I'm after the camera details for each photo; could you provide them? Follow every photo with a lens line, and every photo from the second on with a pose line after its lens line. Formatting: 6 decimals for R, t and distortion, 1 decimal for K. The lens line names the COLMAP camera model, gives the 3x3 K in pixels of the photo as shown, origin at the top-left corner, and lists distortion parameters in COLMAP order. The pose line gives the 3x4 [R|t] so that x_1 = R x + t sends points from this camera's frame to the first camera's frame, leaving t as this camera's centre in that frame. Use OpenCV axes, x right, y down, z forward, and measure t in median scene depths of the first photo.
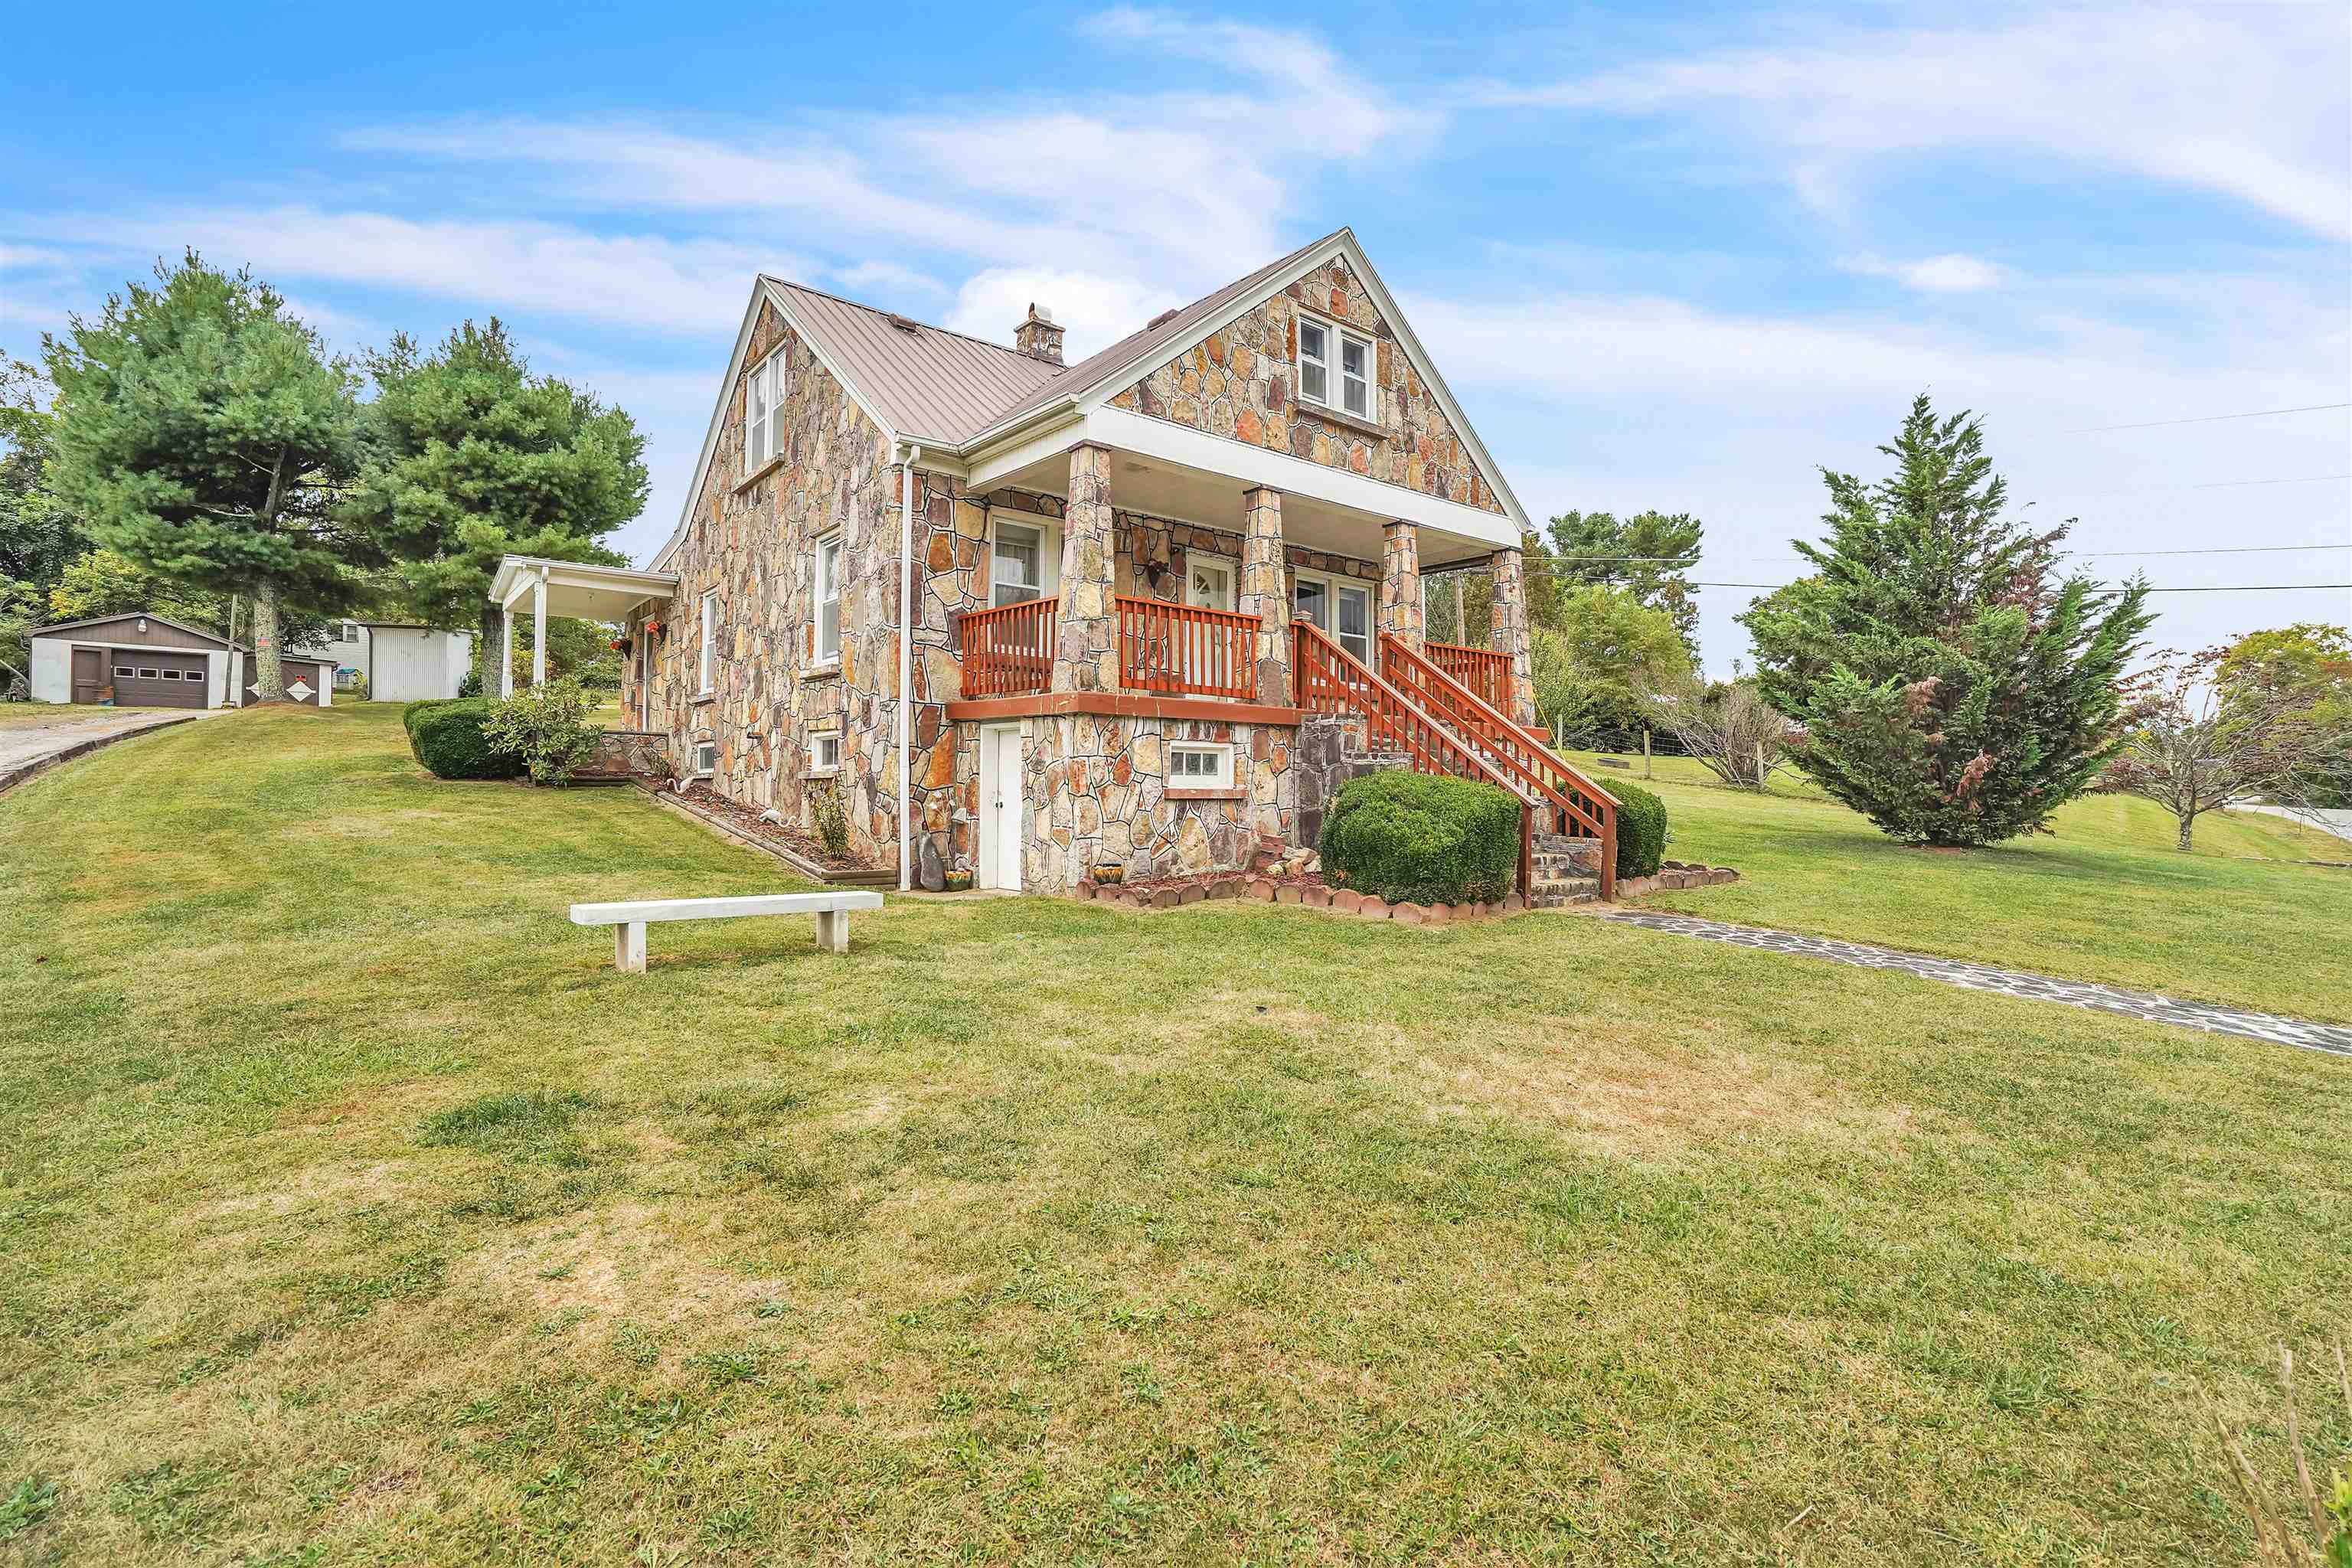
lens RADIAL K [[1080.8, 0, 1176.0], [0, 1080.8, 784.0], [0, 0, 1]] dist [-0.053128, 0.018768]
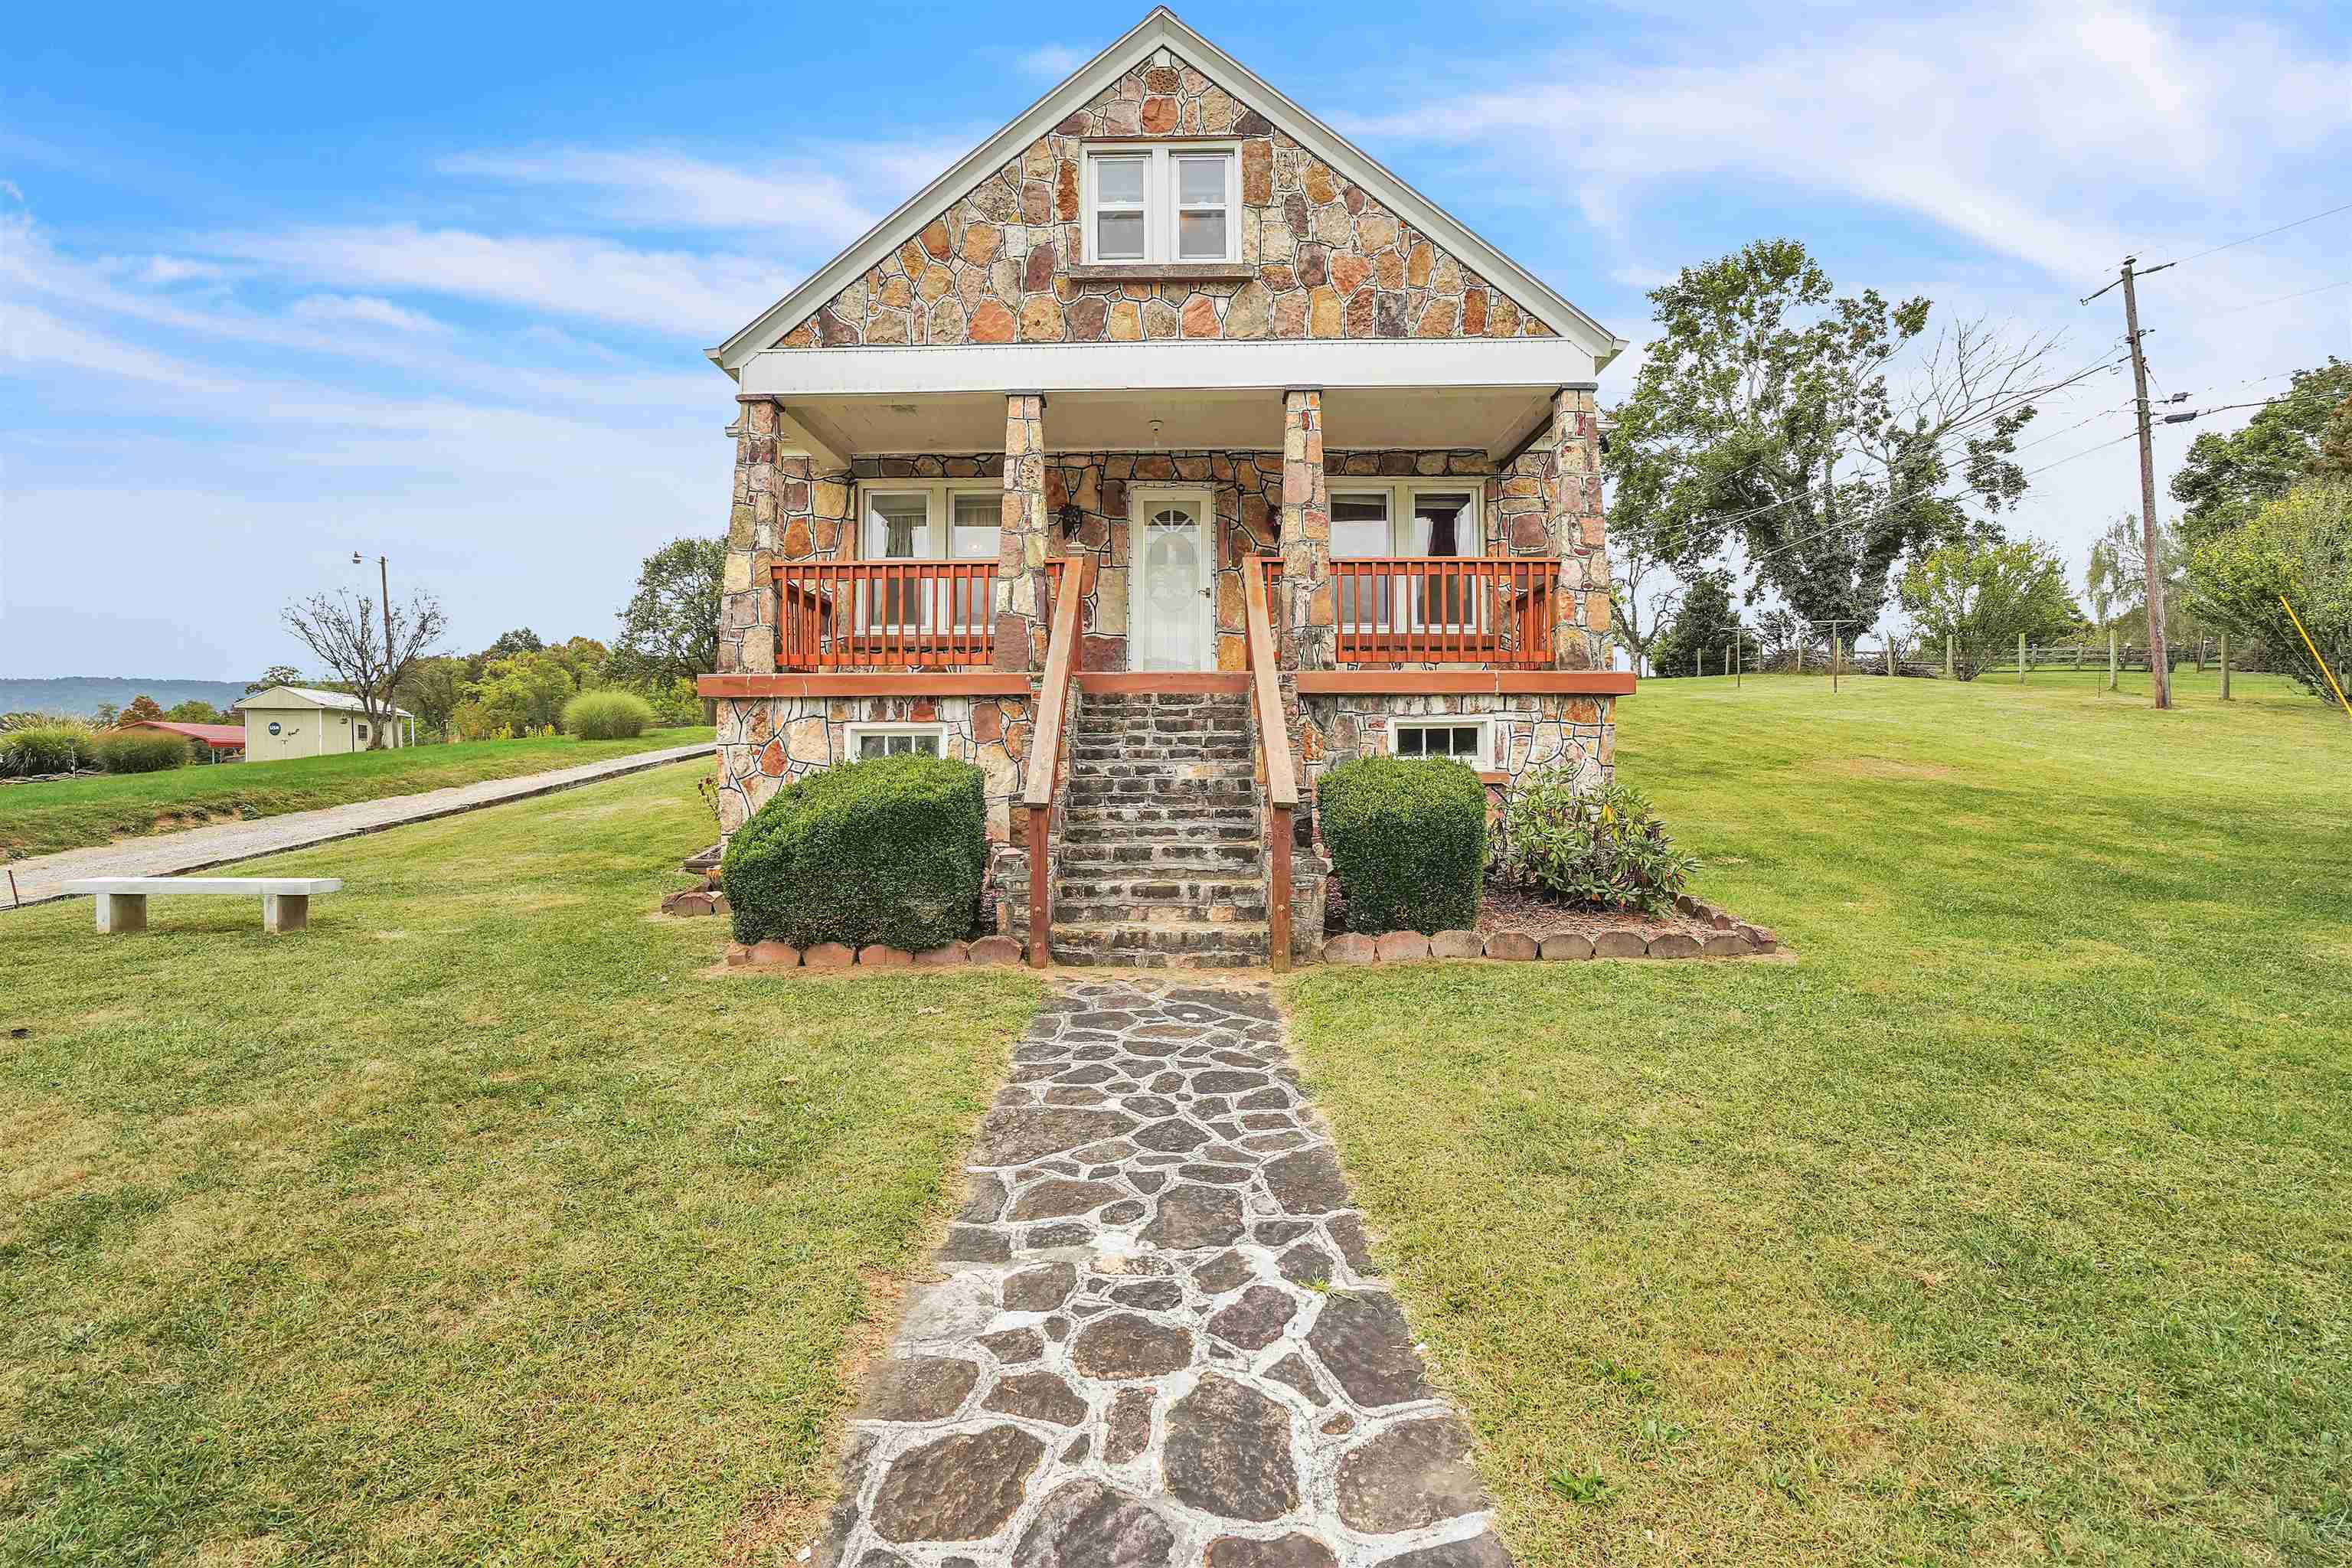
lens RADIAL K [[1080.8, 0, 1176.0], [0, 1080.8, 784.0], [0, 0, 1]] dist [-0.053128, 0.018768]
pose [[0.768592, -0.002416, -0.639734, 0.652659], [0.013684, 0.999826, 0.012663, 0.000656], [0.639593, -0.018487, 0.768492, 0.455993]]
